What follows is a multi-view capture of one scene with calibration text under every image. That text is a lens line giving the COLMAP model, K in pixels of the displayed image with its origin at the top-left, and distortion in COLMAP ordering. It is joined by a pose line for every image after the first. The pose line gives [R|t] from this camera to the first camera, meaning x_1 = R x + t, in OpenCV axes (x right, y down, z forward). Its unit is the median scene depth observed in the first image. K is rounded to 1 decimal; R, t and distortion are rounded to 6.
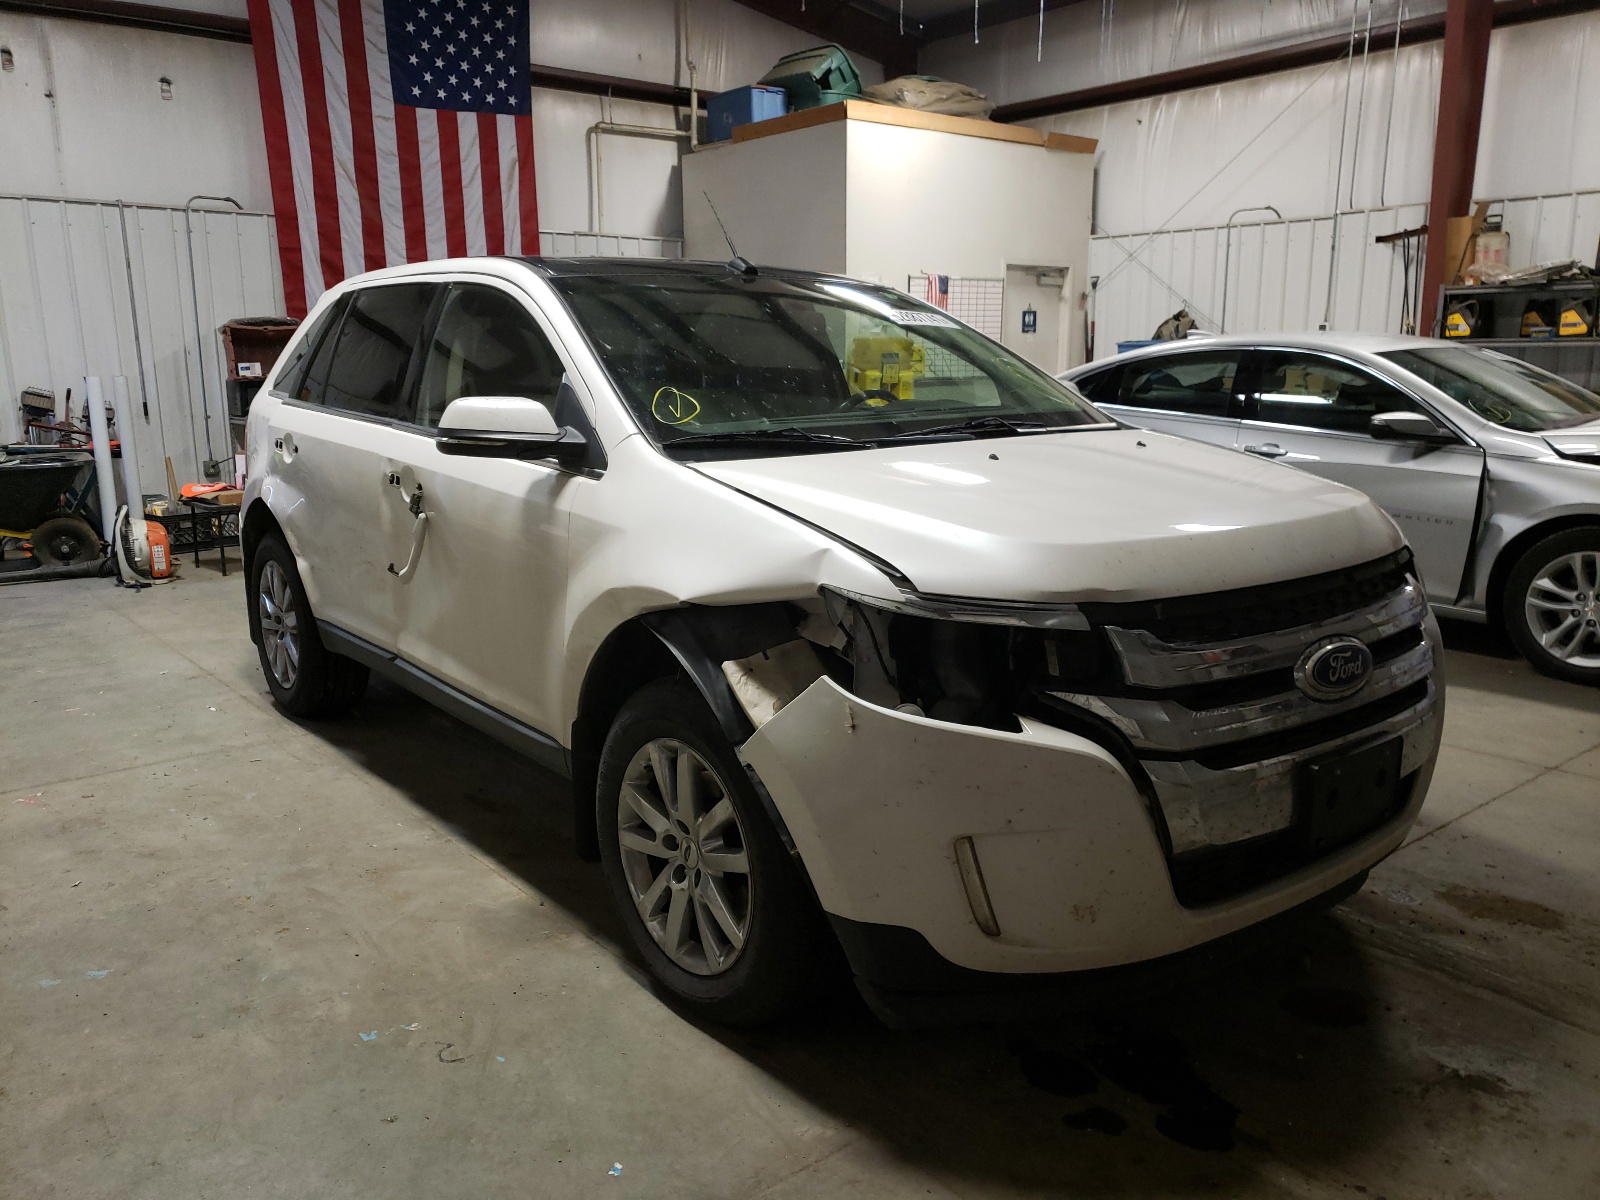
lens RADIAL K [[1243.5, 0, 787.7], [0, 1243.5, 597.1], [0, 0, 1]] dist [0.026878, 0.013573]
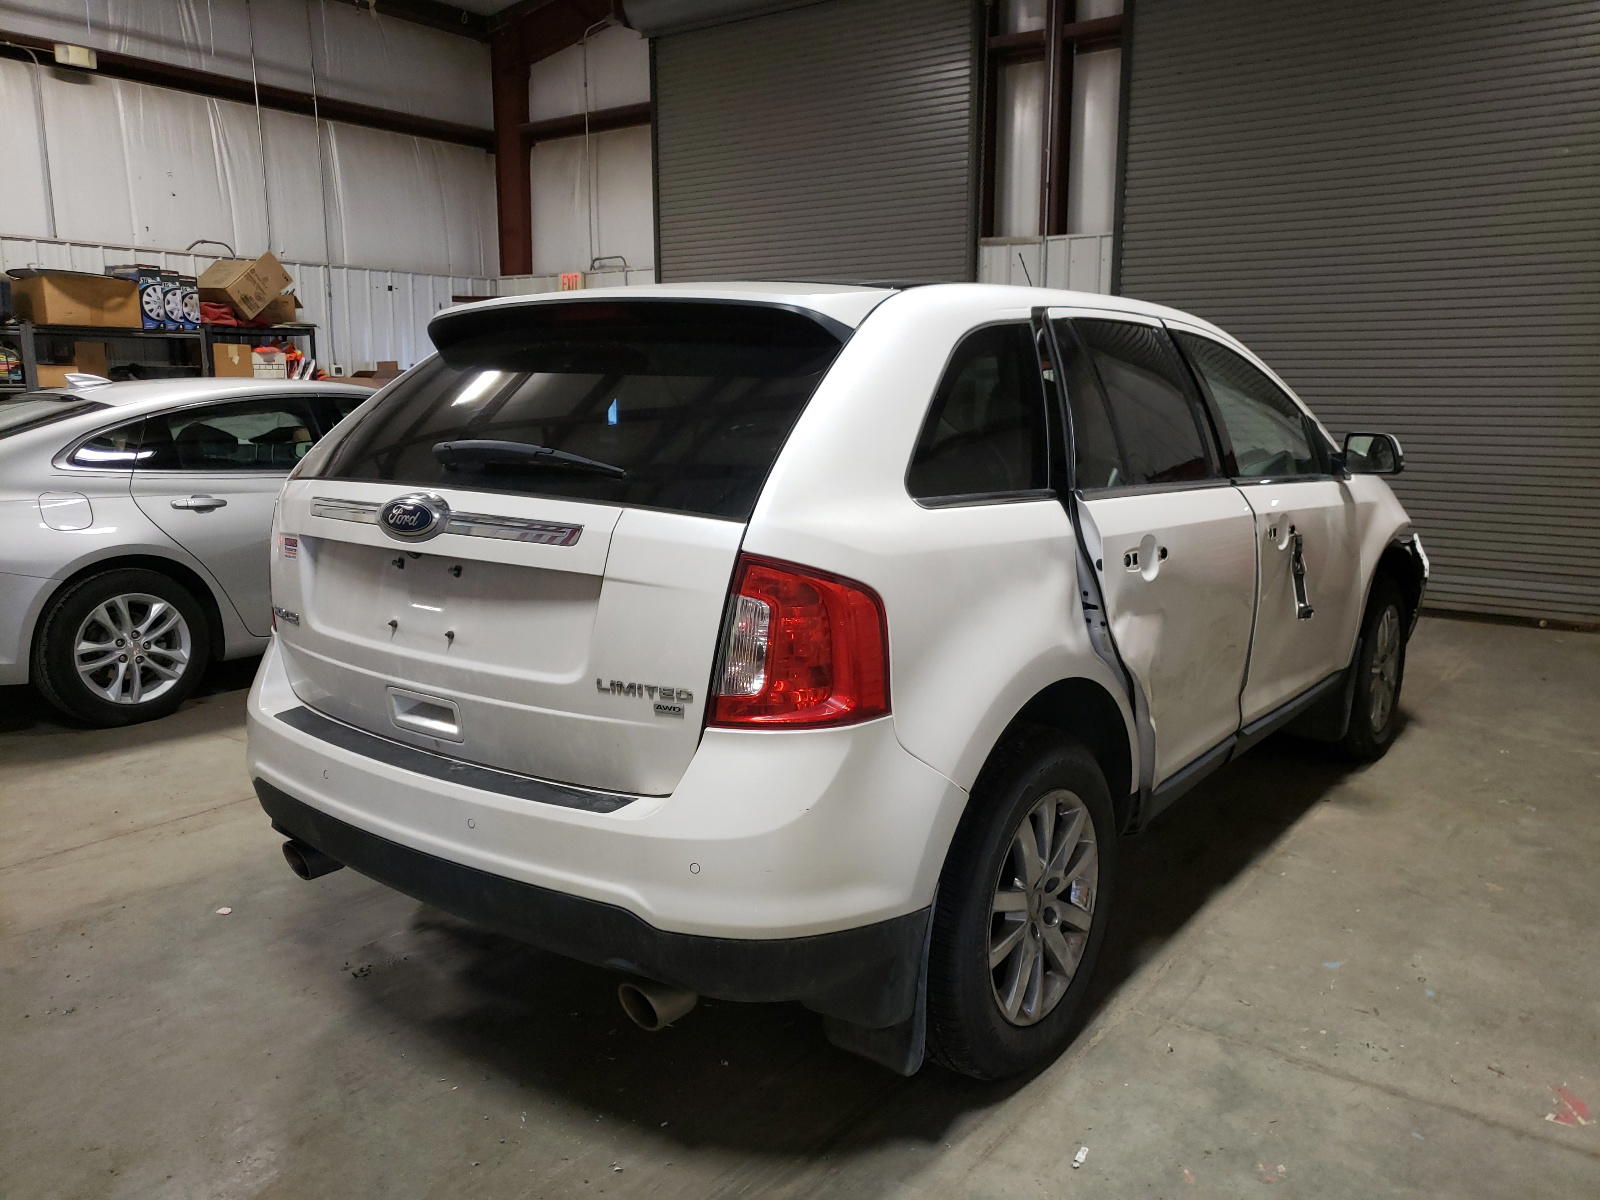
lens RADIAL K [[1243.5, 0, 800.6], [0, 1243.5, 598.3], [0, 0, 1]] dist [0.026878, 0.013573]
pose [[-0.245277, -0.155002, 0.956982, -1.455869], [0.202294, 0.957222, 0.206890, -0.400398], [-0.948112, 0.244337, -0.203428, 1.942266]]
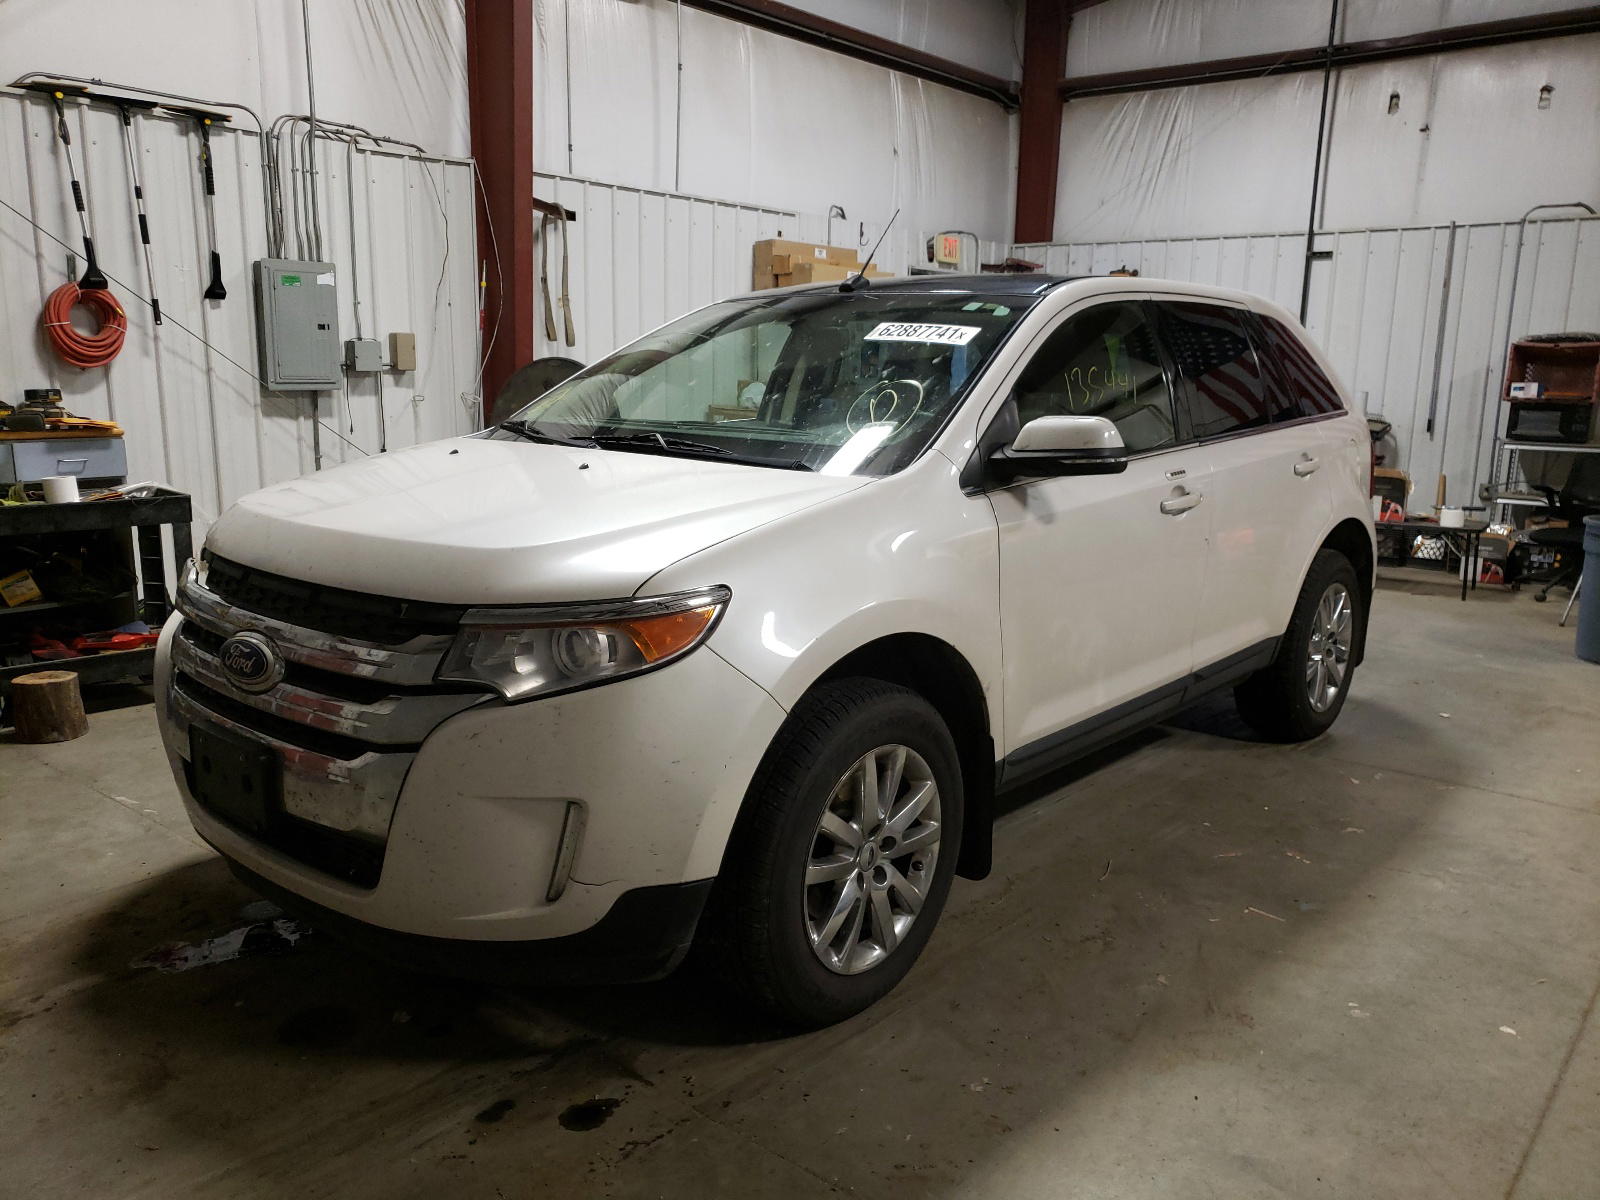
lens RADIAL K [[1243.5, 0, 804.1], [0, 1243.5, 605.5], [0, 0, 1]] dist [0.026878, 0.013573]
pose [[0.182364, 0.208116, -0.960953, 1.395505], [-0.214832, 0.962161, 0.167608, -0.240426], [0.959474, 0.175878, 0.220174, 1.066701]]
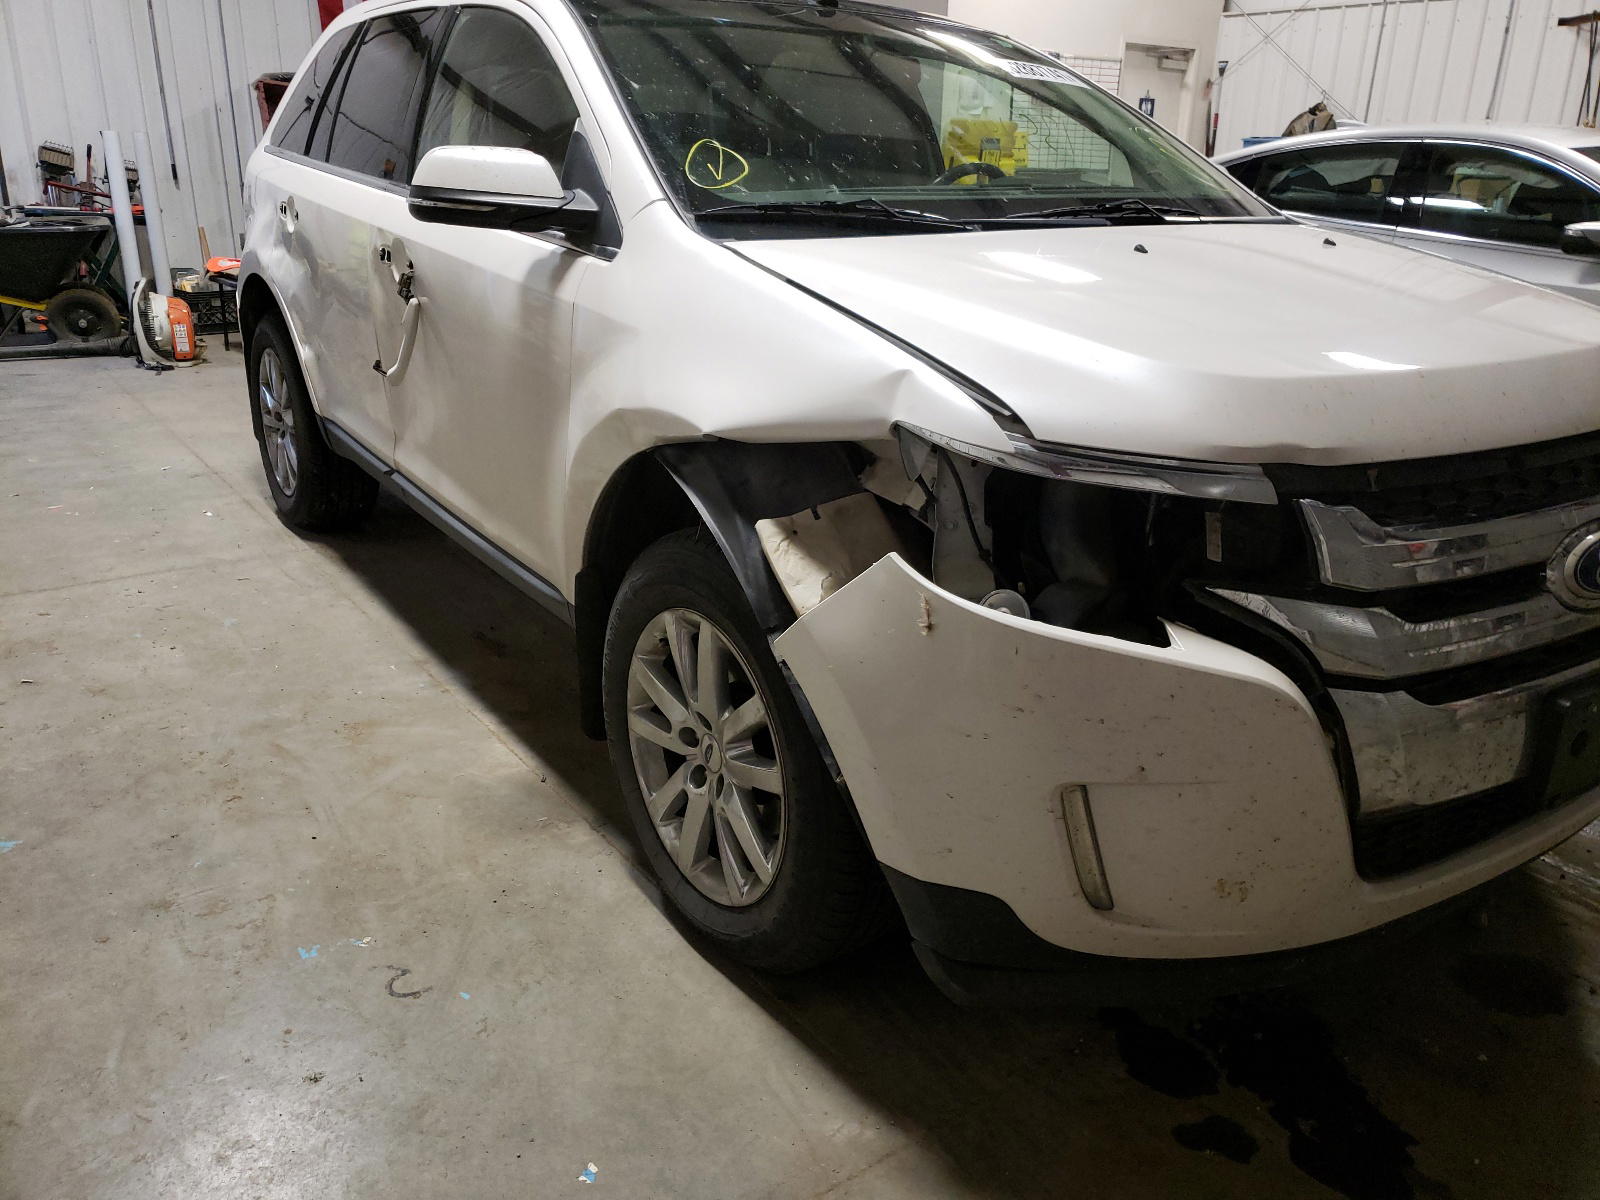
lens RADIAL K [[1243.5, 0, 806.7], [0, 1243.5, 591.1], [0, 0, 1]] dist [0.026878, 0.013573]
pose [[0.998026, 0.049491, -0.038661, 0.006440], [-0.043192, 0.987814, 0.149524, -0.014175], [0.045590, -0.147559, 0.988002, 0.218034]]
